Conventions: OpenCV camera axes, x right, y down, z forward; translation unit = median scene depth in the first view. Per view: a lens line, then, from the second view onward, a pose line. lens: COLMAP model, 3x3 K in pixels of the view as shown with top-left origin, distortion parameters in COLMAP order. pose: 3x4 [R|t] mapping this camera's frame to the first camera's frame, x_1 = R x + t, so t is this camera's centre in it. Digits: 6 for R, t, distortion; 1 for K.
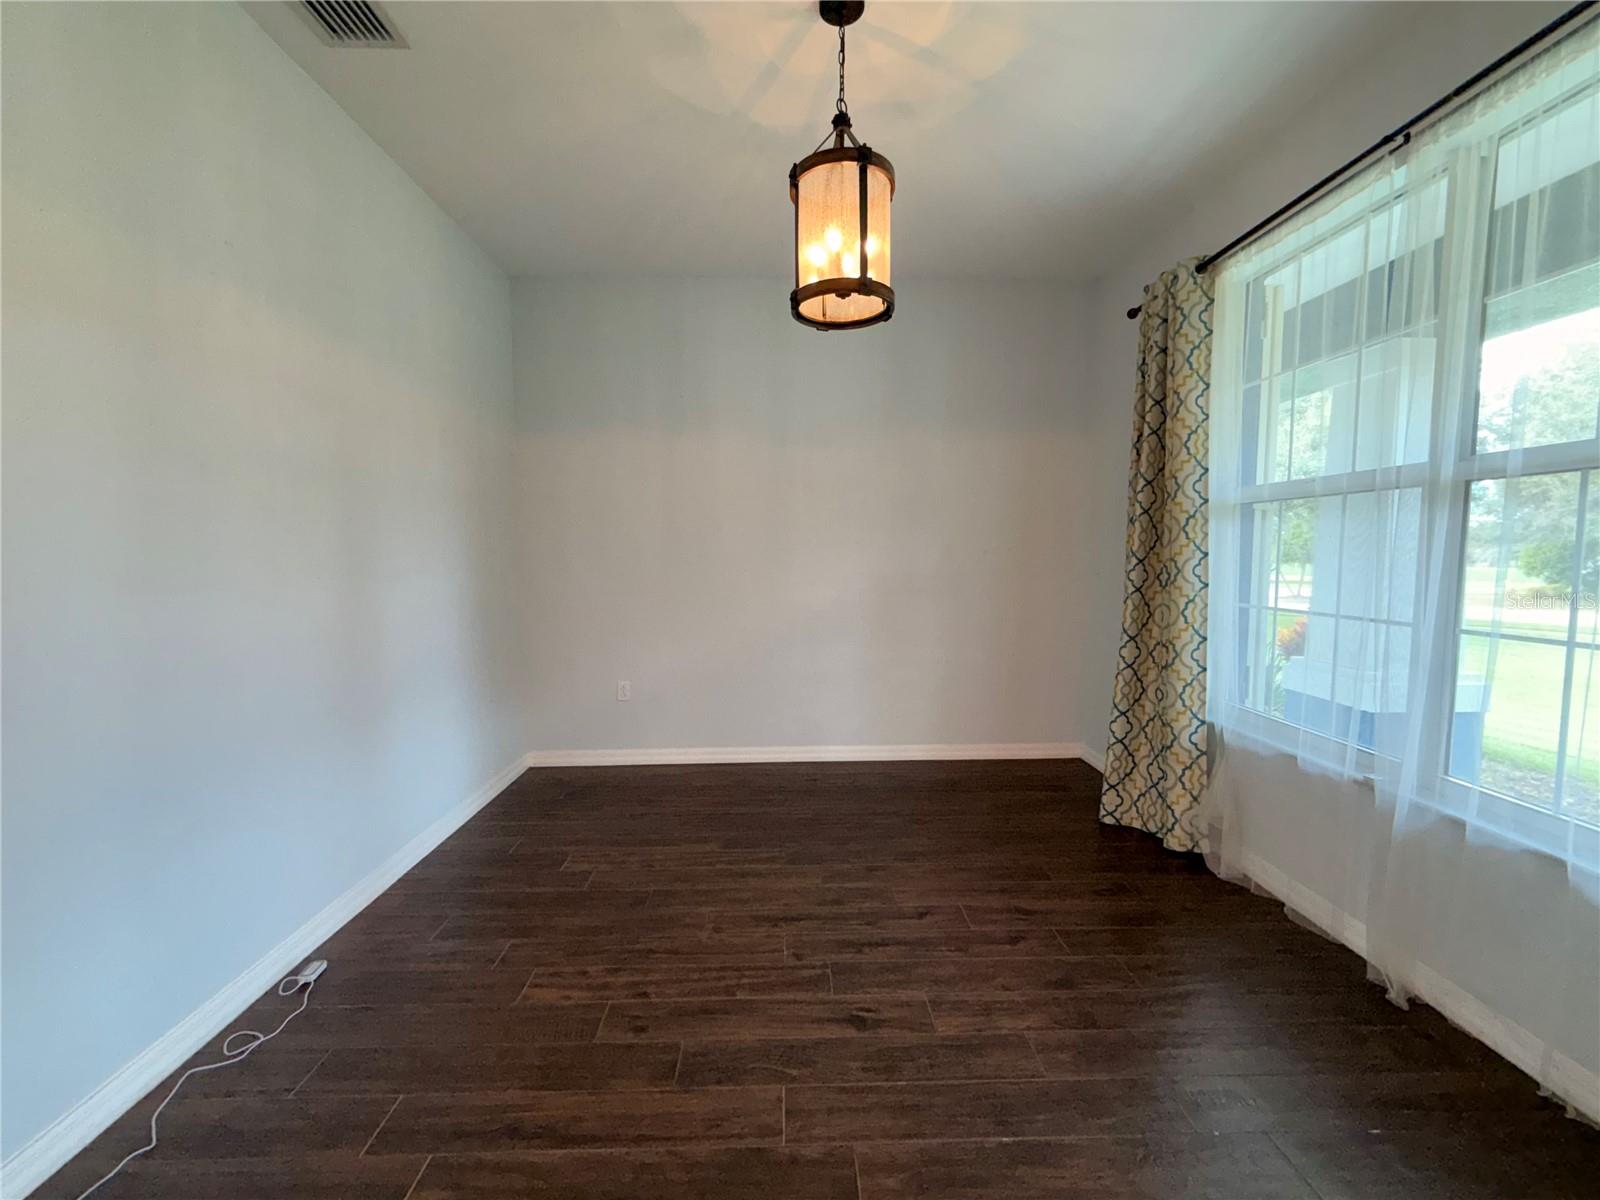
lens RADIAL K [[636.6, 0, 797.1], [0, 636.6, 600.2], [0, 0, 1]] dist [-0.000766, 0.000214]
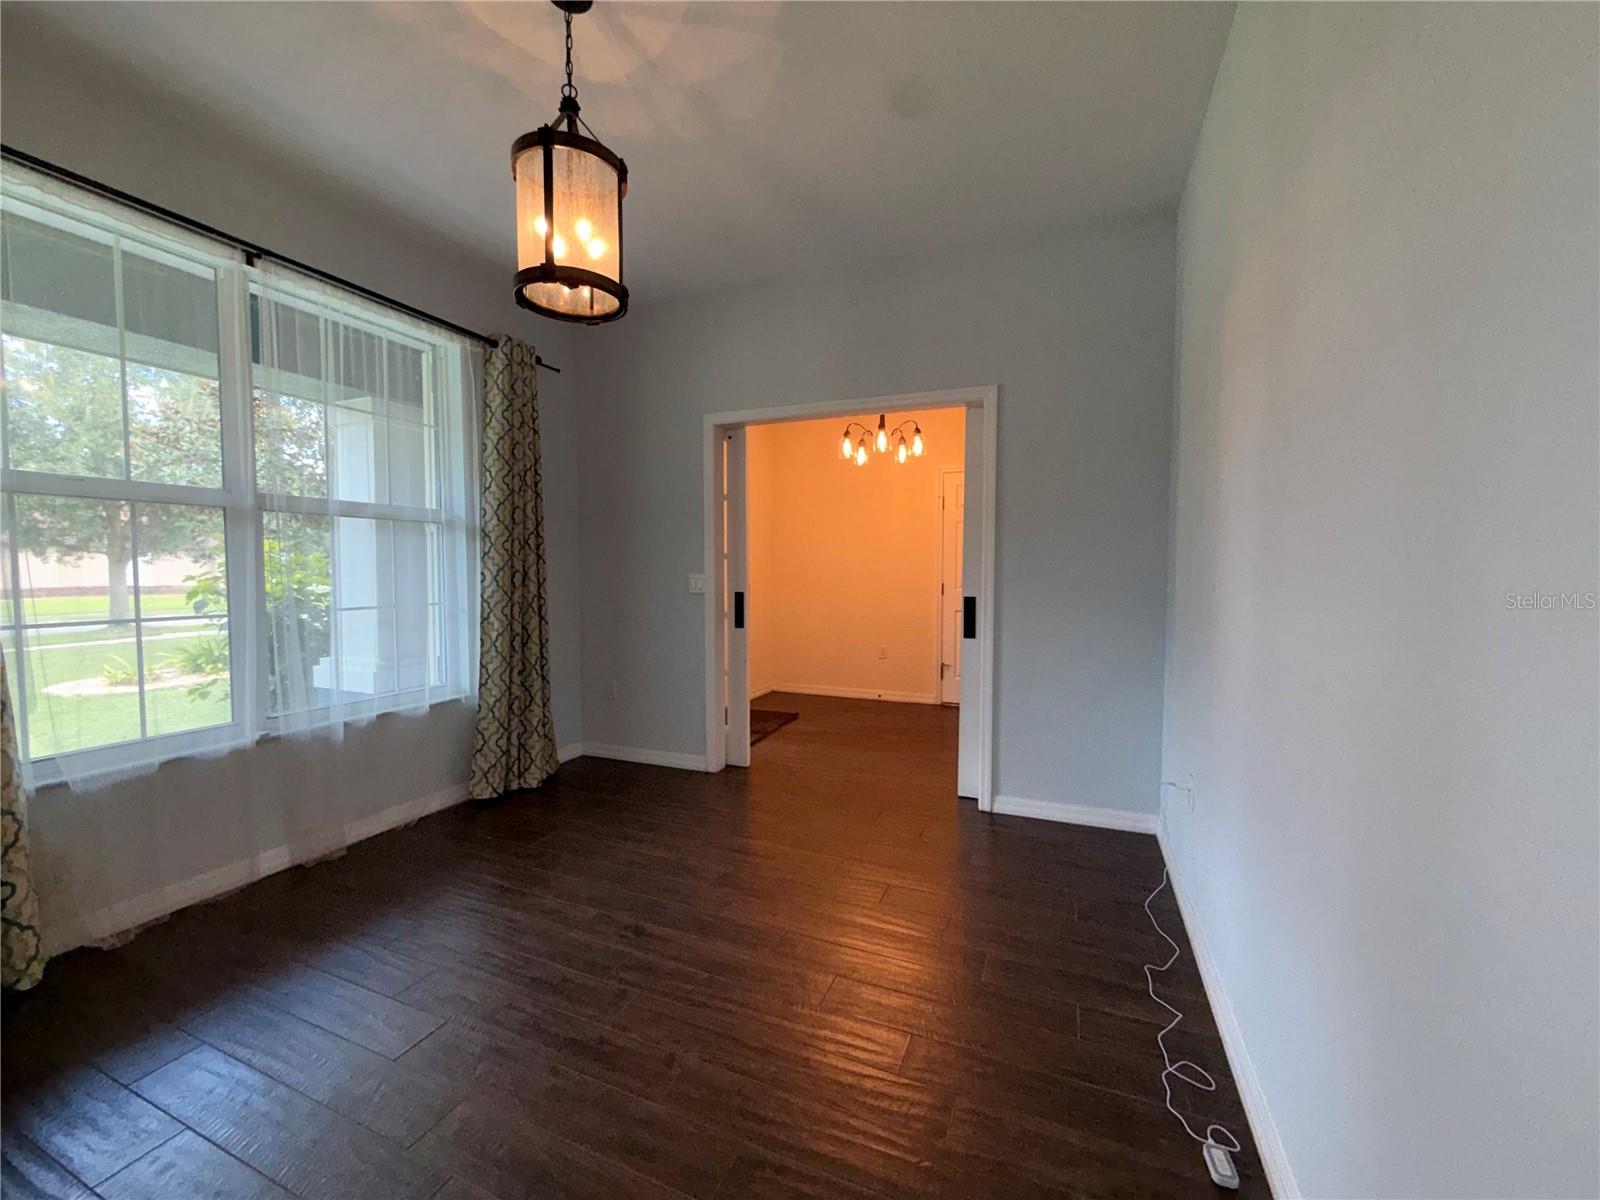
lens RADIAL K [[636.6, 0, 797.1], [0, 636.6, 600.2], [0, 0, 1]] dist [-0.000766, 0.000214]
pose [[-0.908452, -0.017482, 0.417624, -0.651964], [0.033583, 0.992843, 0.114612, -0.108213], [-0.416638, 0.118145, -0.901362, 1.795659]]
